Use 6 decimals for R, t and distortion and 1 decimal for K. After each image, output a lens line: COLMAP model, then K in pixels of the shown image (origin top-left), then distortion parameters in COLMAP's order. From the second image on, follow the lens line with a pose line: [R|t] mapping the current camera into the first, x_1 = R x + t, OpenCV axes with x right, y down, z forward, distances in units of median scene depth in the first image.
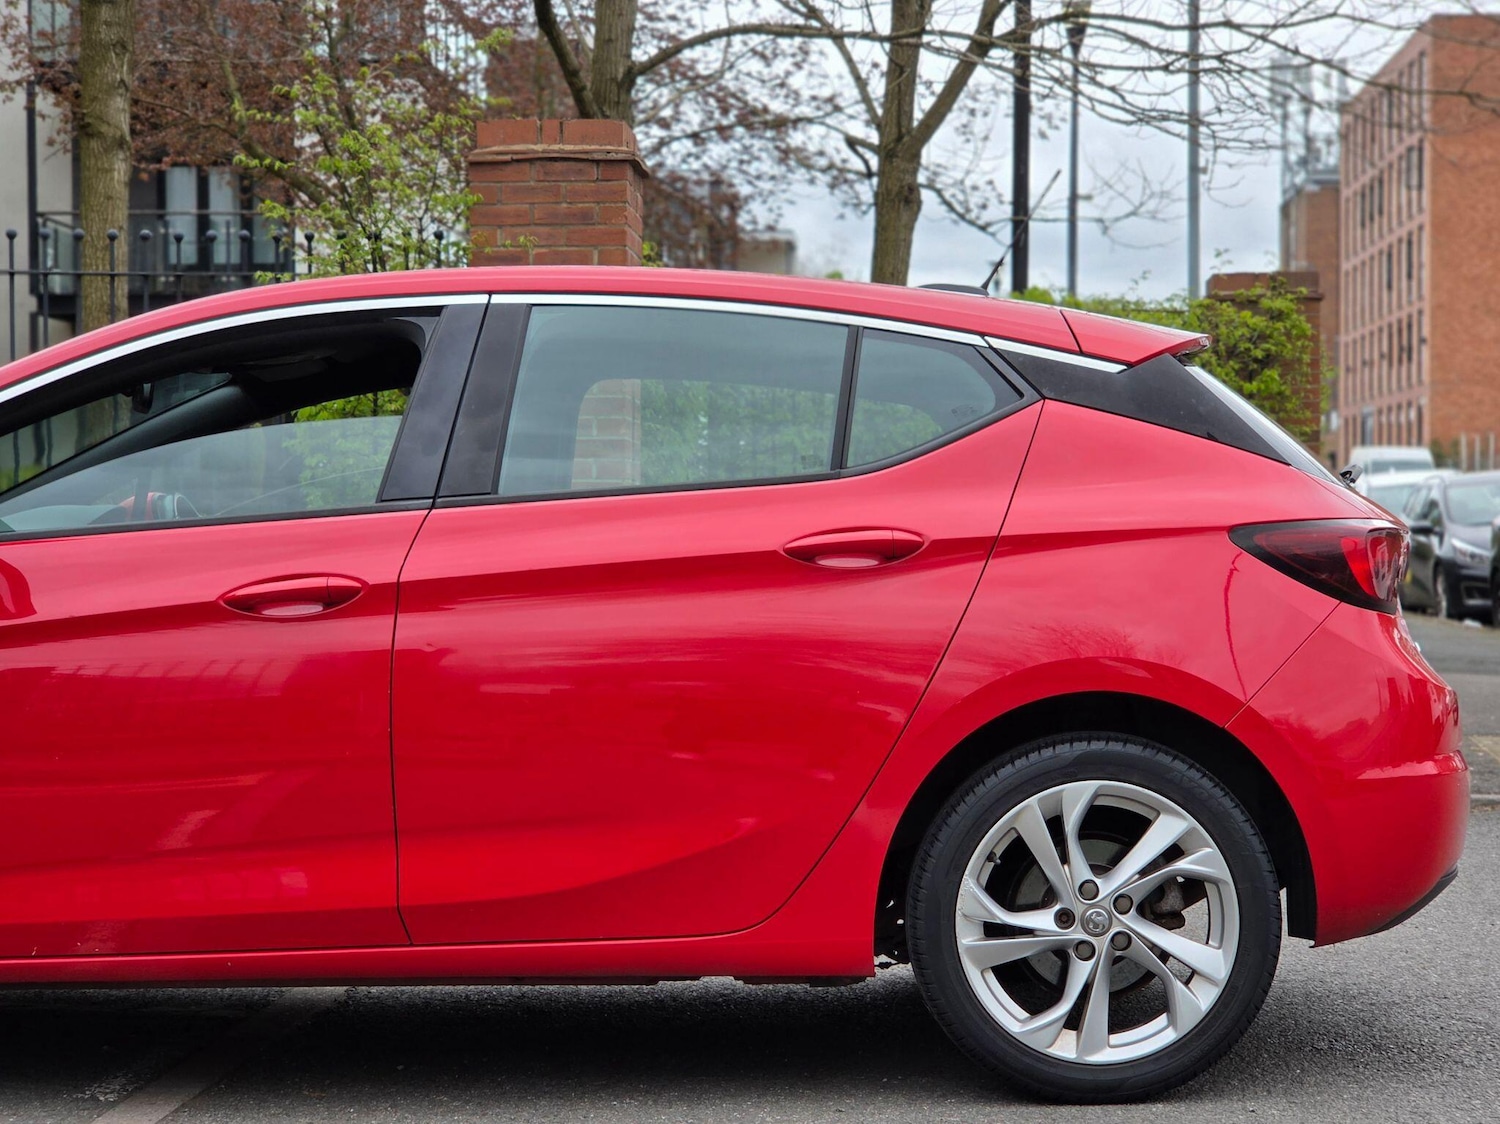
lens RADIAL K [[2946.5, 0, 748.2], [0, 2946.5, 587.9], [0, 0, 1]] dist [-0.224351, 2.998255]
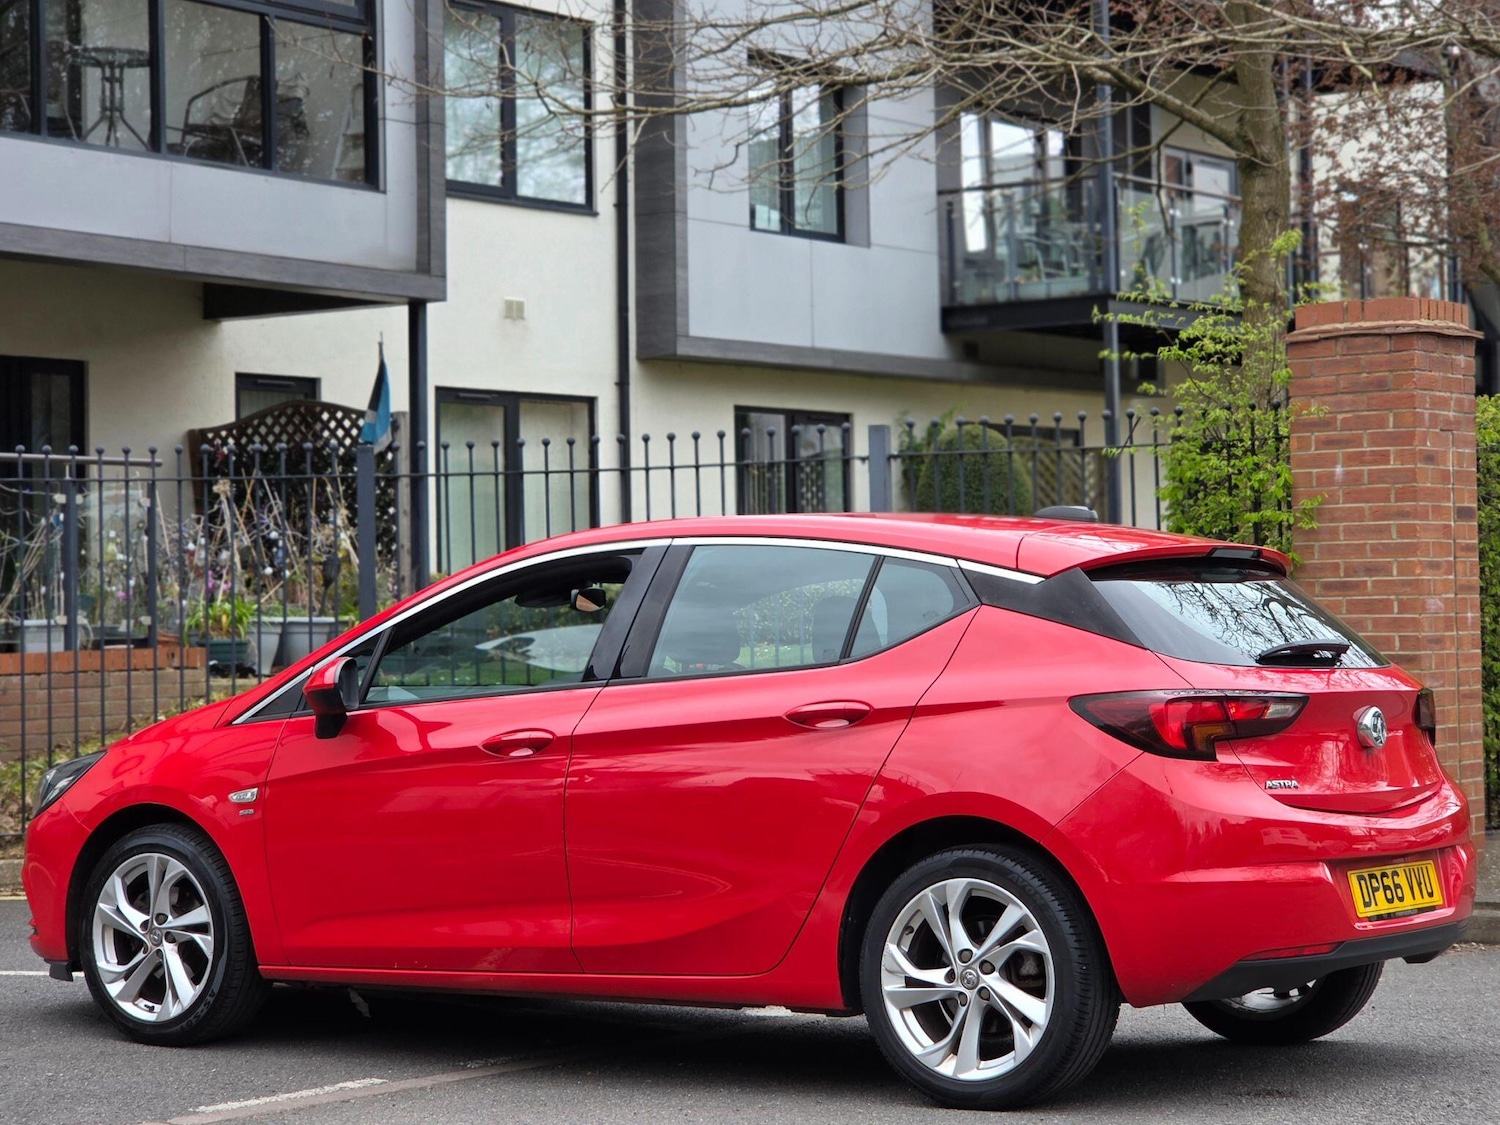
lens RADIAL K [[3217.9, 0, 754.2], [0, 3217.9, 492.0], [0, 0, 1]] dist [-0.352137, 4.891150]
pose [[0.832831, -0.036703, -0.552310, 0.298022], [0.006372, 0.998369, -0.056736, -0.011094], [0.553491, 0.043732, 0.831706, -0.114985]]
